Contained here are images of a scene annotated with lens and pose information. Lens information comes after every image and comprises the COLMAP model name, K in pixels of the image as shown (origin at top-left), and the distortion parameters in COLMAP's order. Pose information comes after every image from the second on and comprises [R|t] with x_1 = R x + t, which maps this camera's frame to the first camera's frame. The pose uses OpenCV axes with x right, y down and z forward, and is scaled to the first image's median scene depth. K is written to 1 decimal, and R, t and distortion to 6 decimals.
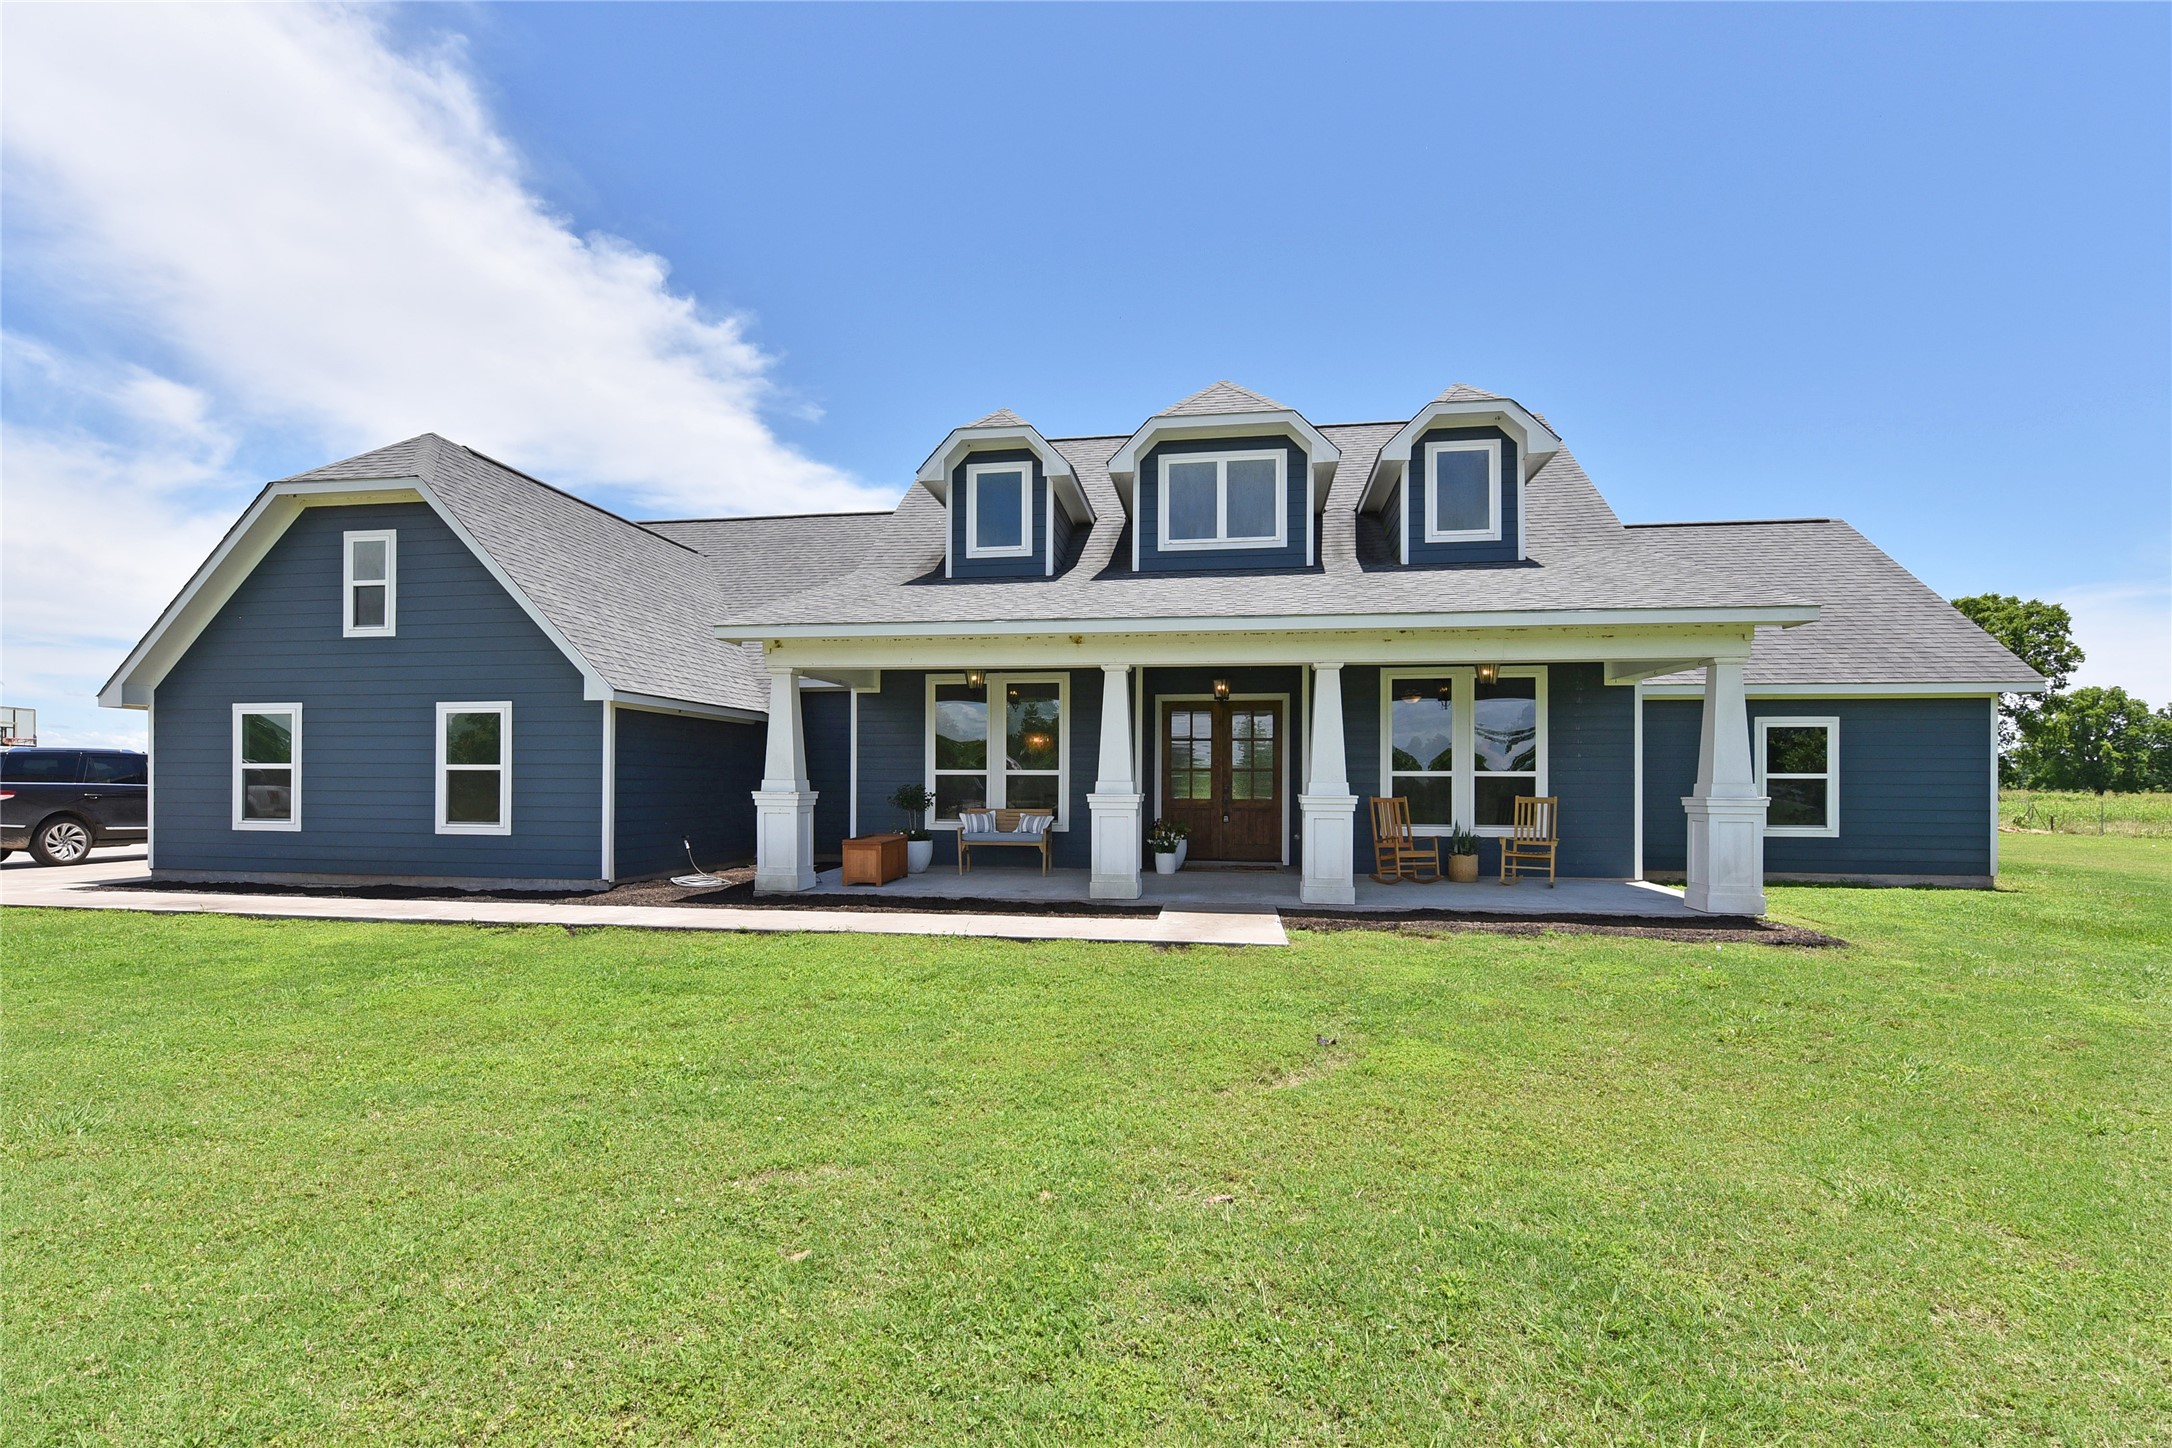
lens RADIAL K [[1045.6, 0, 1048.0], [0, 1045.6, 774.9], [0, 0, 1]] dist [-0.008223, -0.000116]
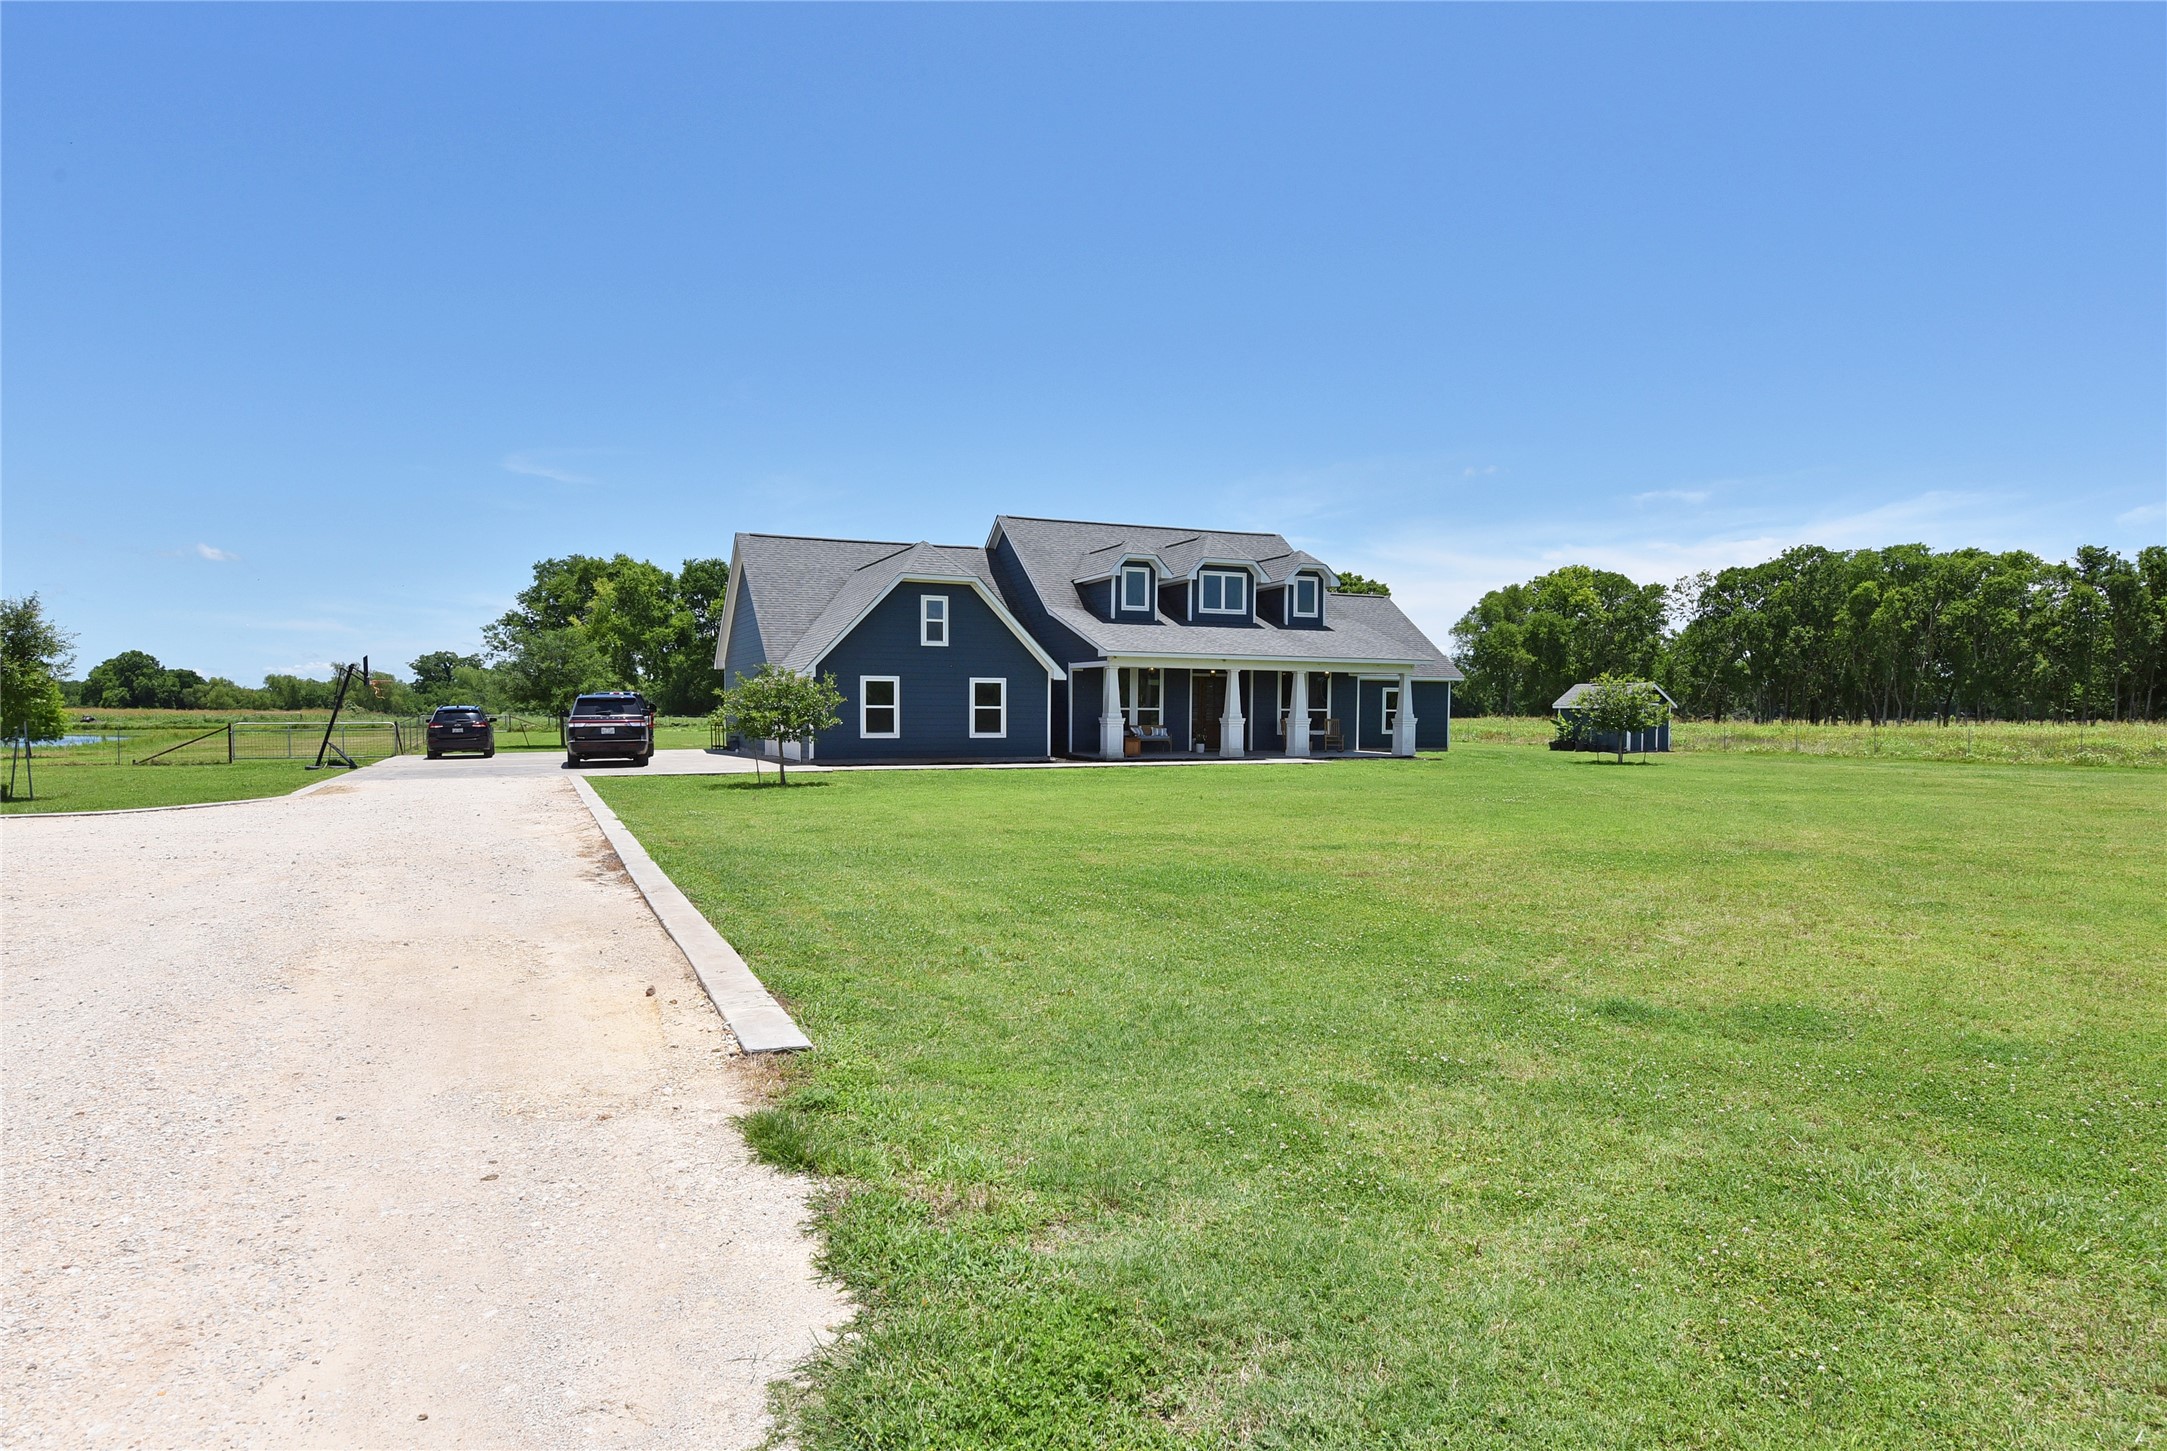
lens RADIAL K [[1300.2, 0, 1085.6], [0, 1300.2, 776.0], [0, 0, 1]] dist [-0.003494, -0.000346]
pose [[0.832835, -0.028603, 0.552782, -1.862725], [-0.004676, 0.998265, 0.058700, -0.024472], [-0.553501, -0.051472, 0.831256, -1.385185]]
